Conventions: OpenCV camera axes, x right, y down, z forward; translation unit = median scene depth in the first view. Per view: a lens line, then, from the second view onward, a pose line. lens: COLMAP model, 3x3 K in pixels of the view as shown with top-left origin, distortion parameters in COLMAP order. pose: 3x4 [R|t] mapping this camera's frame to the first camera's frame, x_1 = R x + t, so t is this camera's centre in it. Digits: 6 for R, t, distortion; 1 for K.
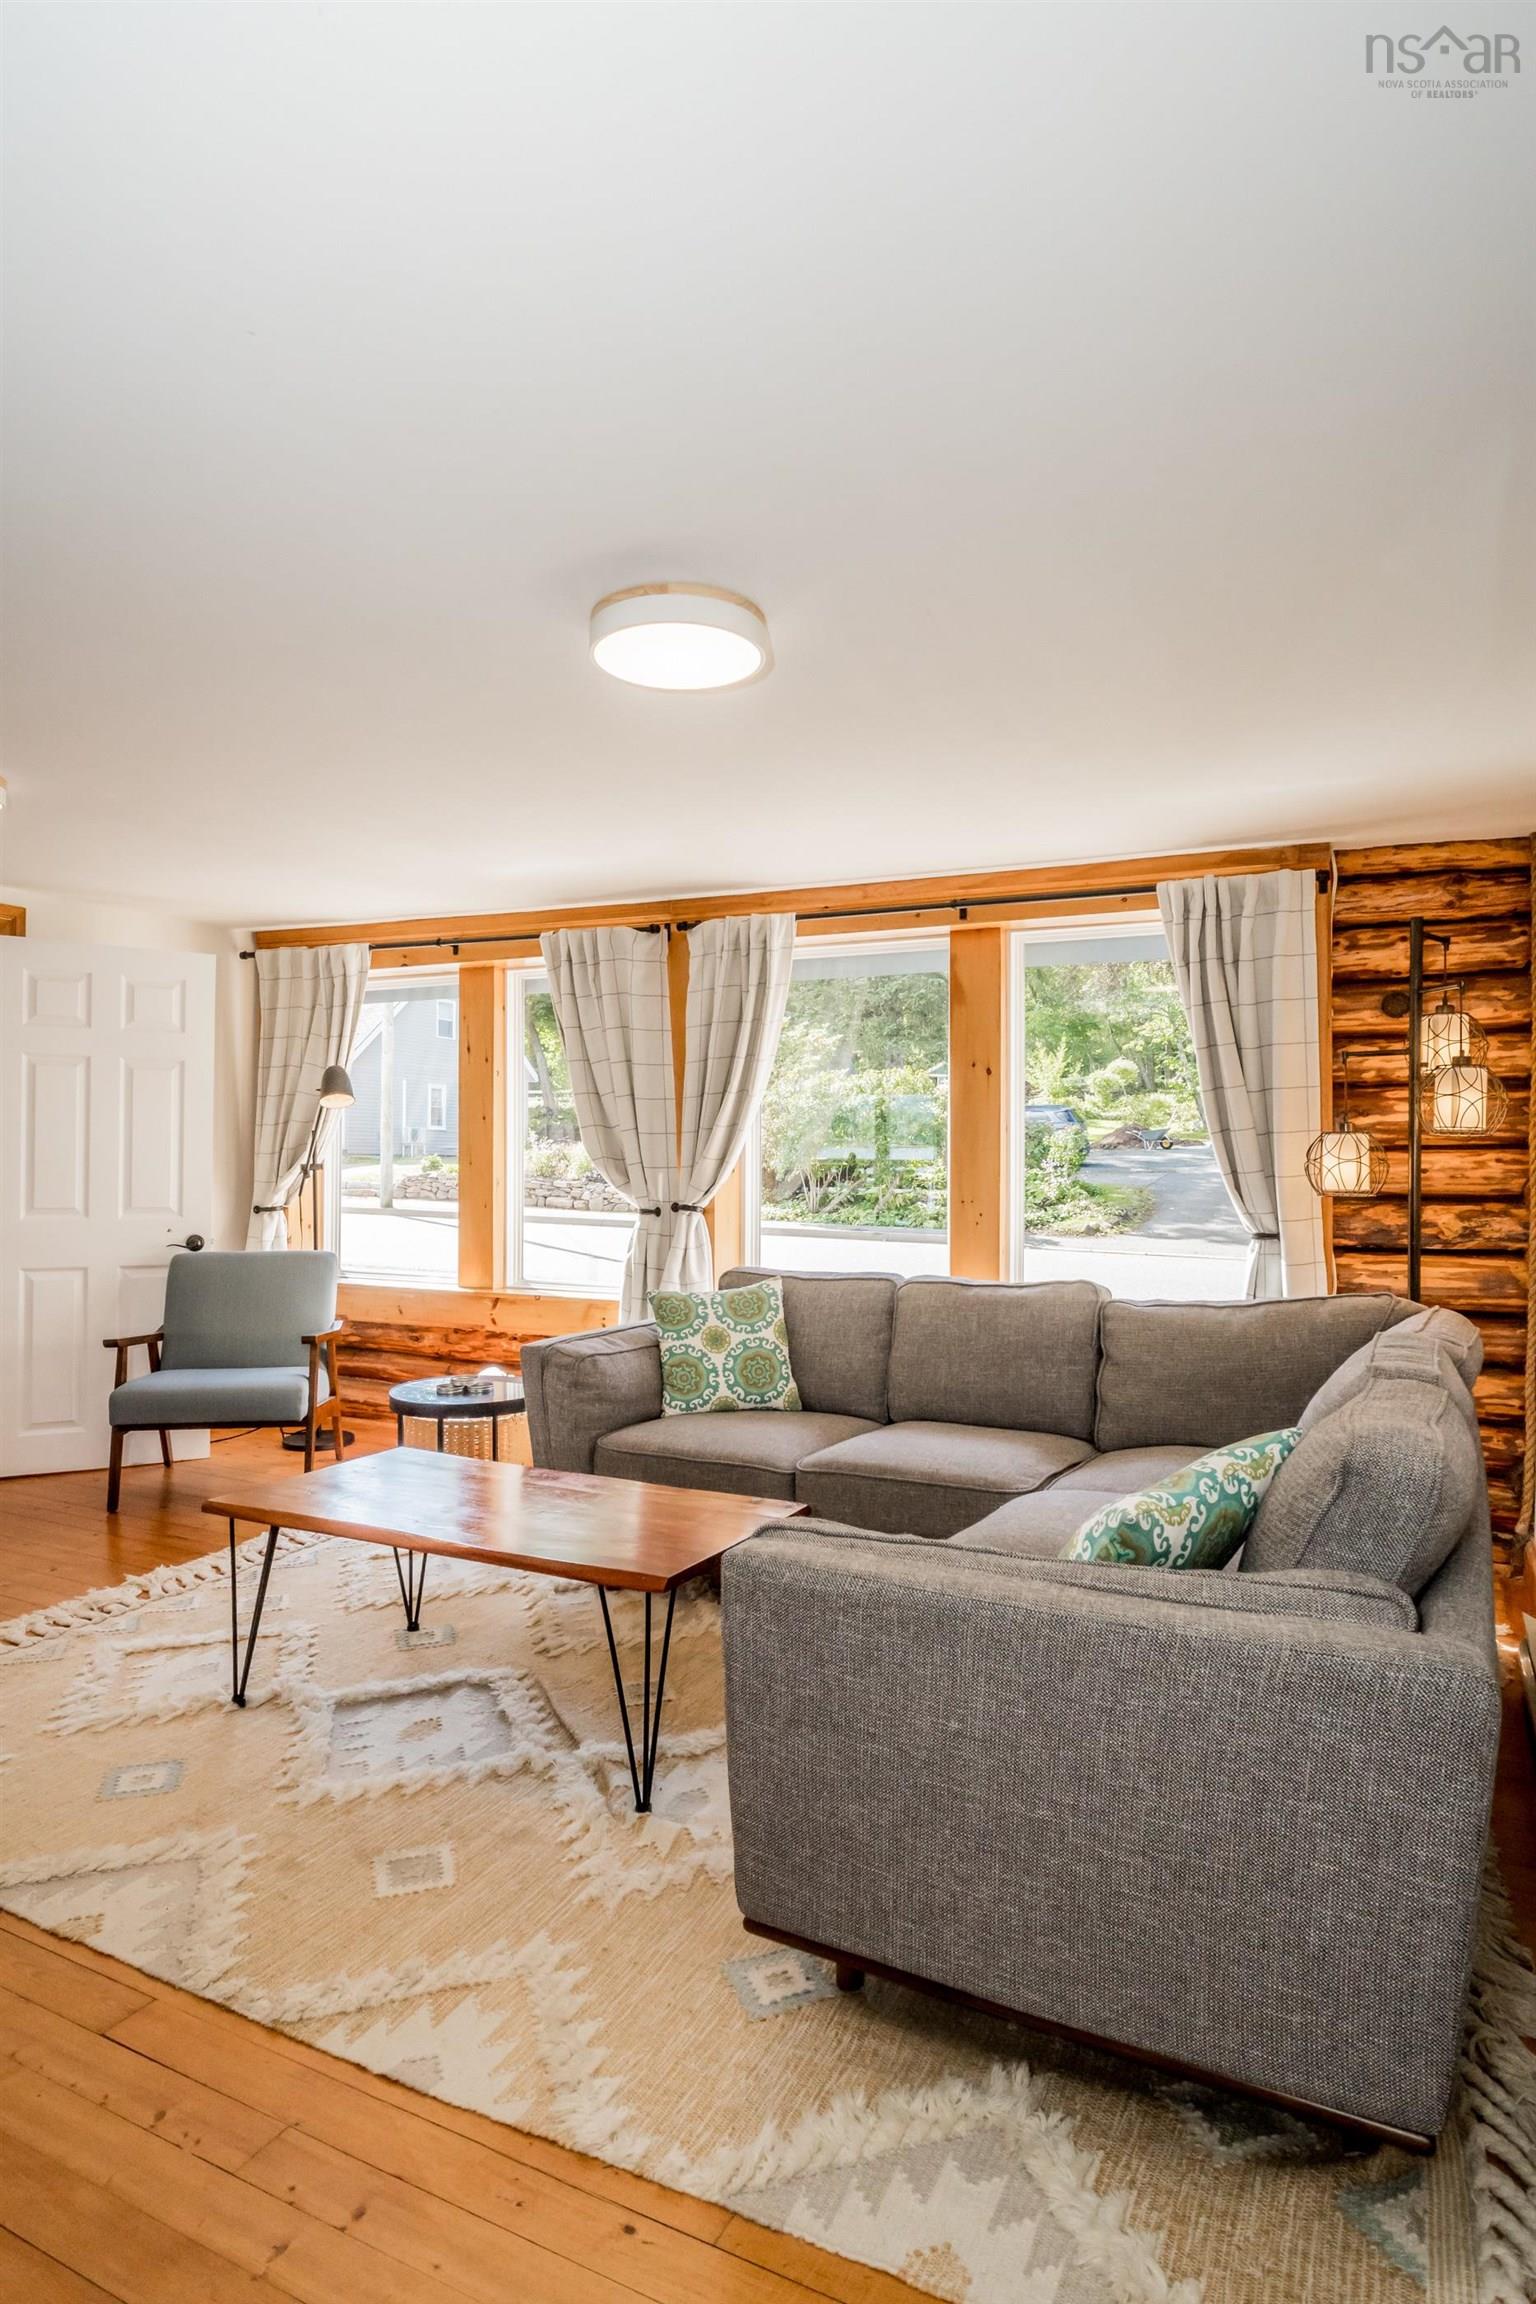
lens RADIAL K [[1284.7, 0, 768.0], [0, 1284.7, 1152.0], [0, 0, 1]] dist [-0.004908, -0.000624]
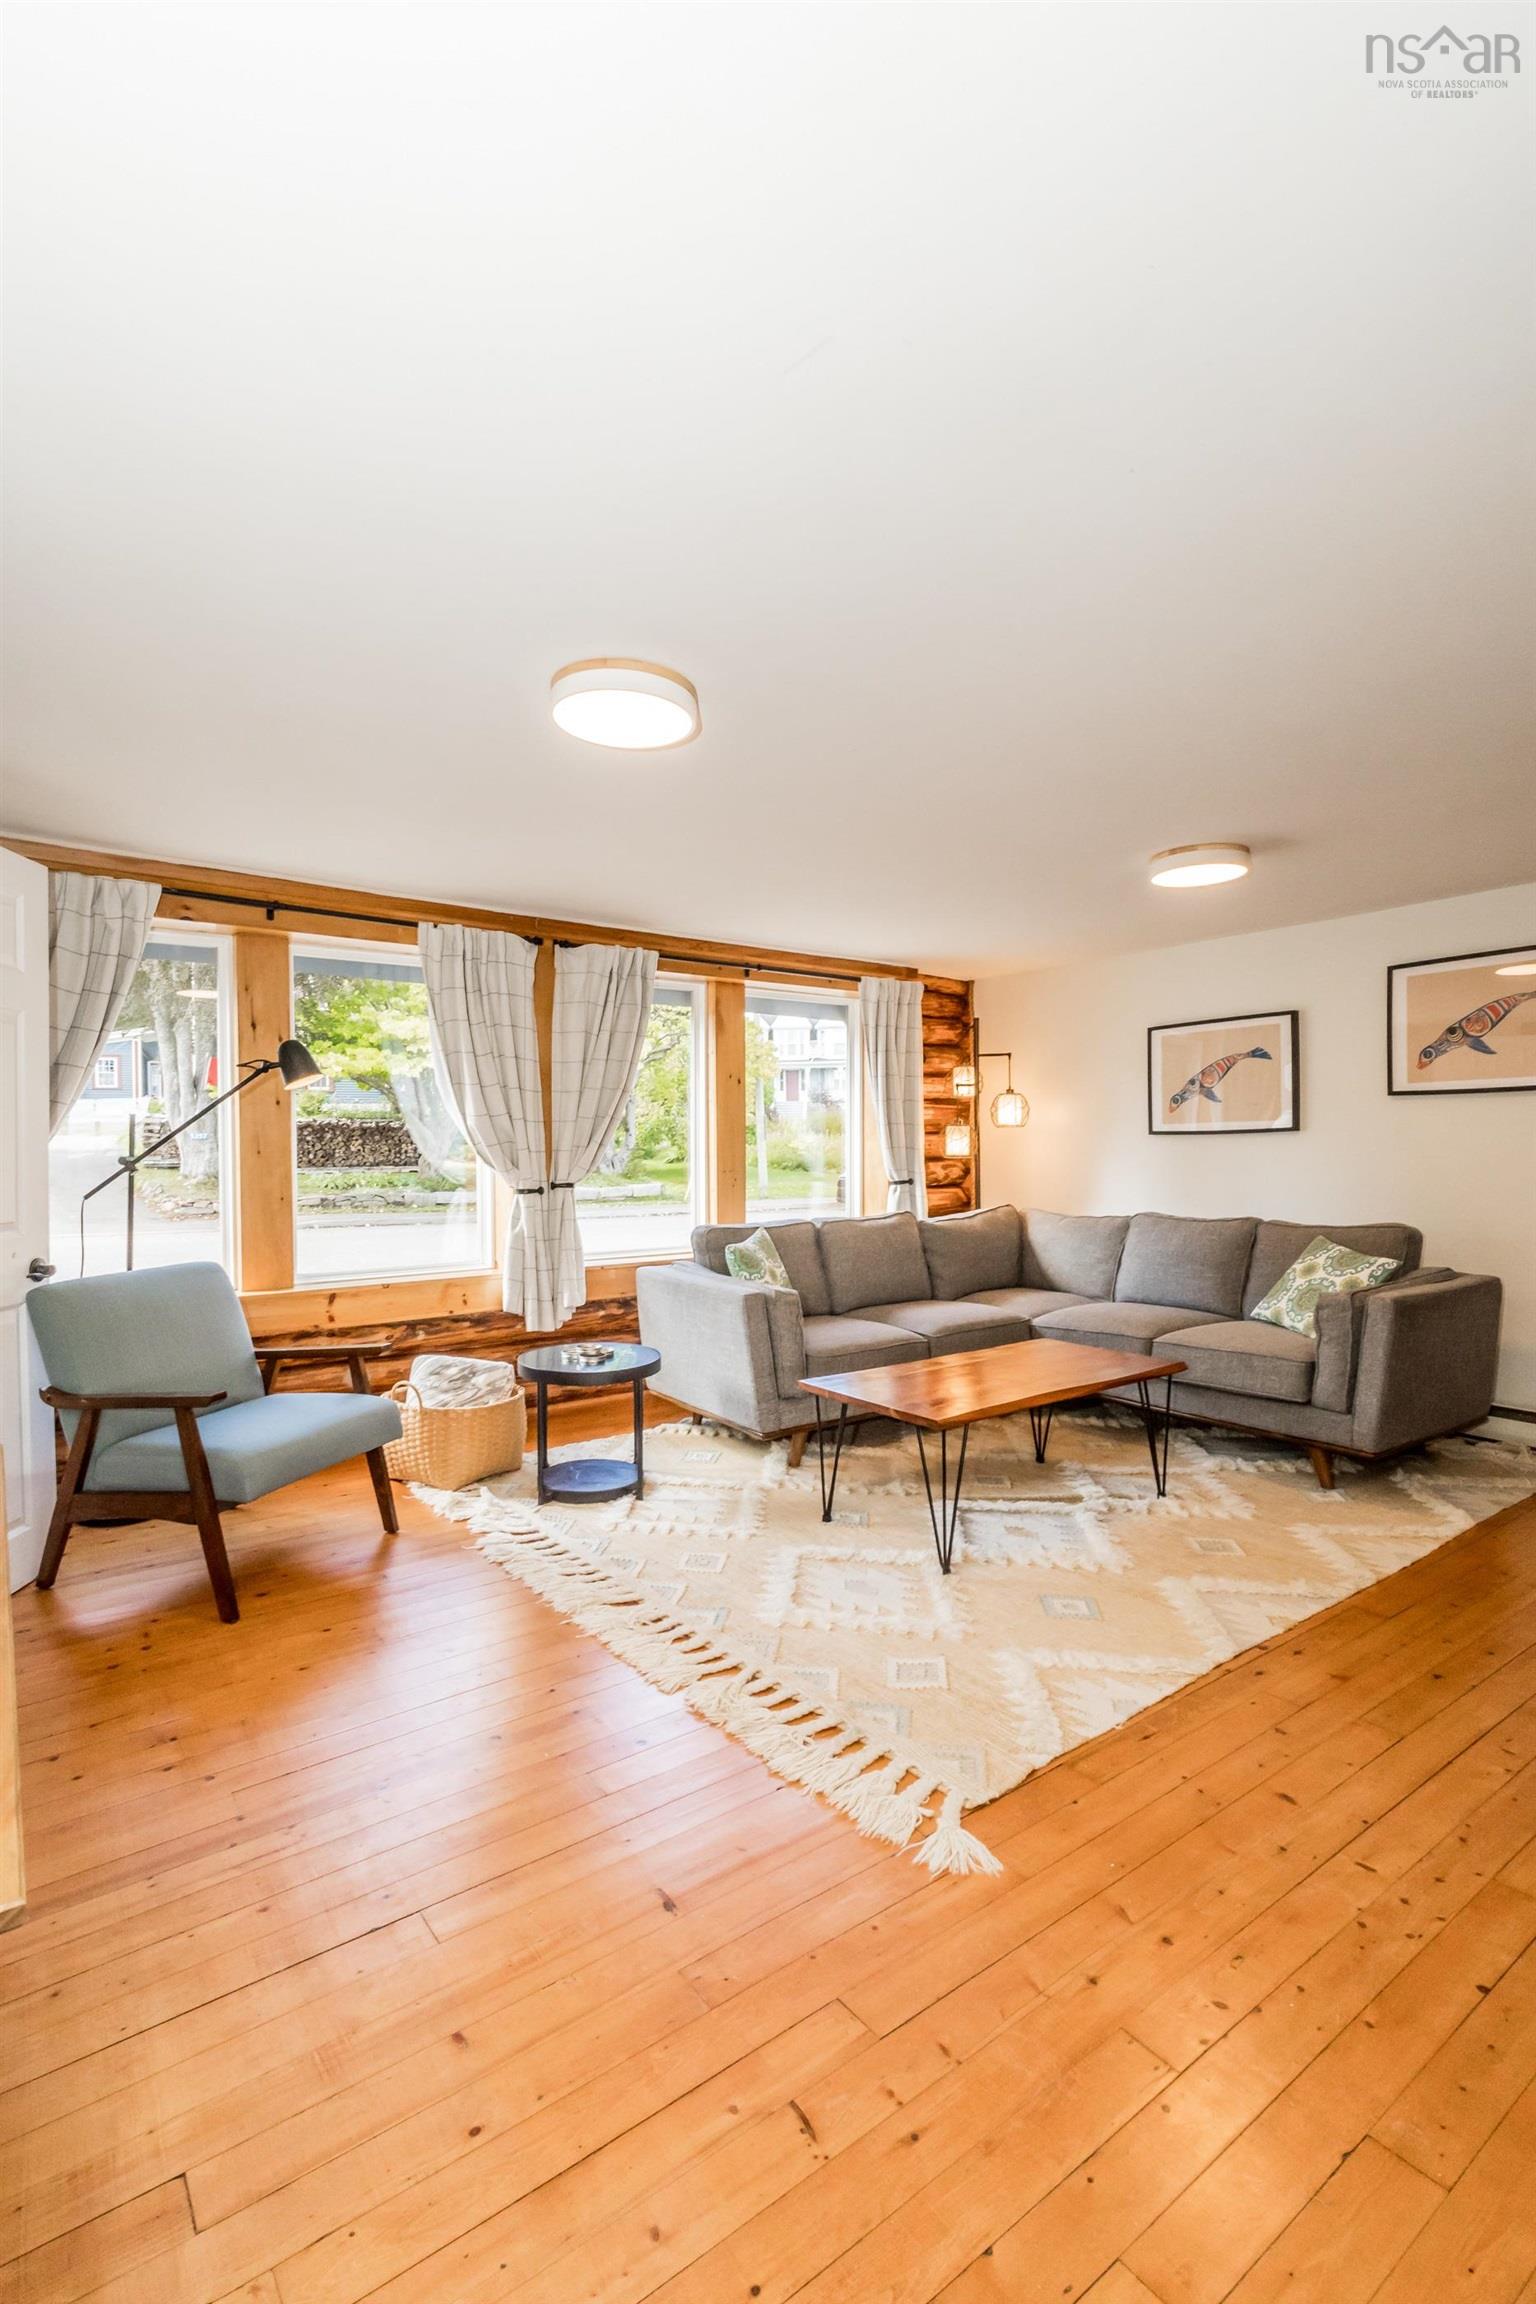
lens RADIAL K [[1046.9, 0, 754.0], [0, 1046.9, 1157.7], [0, 0, 1]] dist [0.001241, 0.000193]
pose [[0.470256, -0.024243, 0.882197, -1.012845], [0.001290, 0.999640, 0.026783, -0.009102], [-0.882529, -0.011457, 0.470118, 0.490381]]
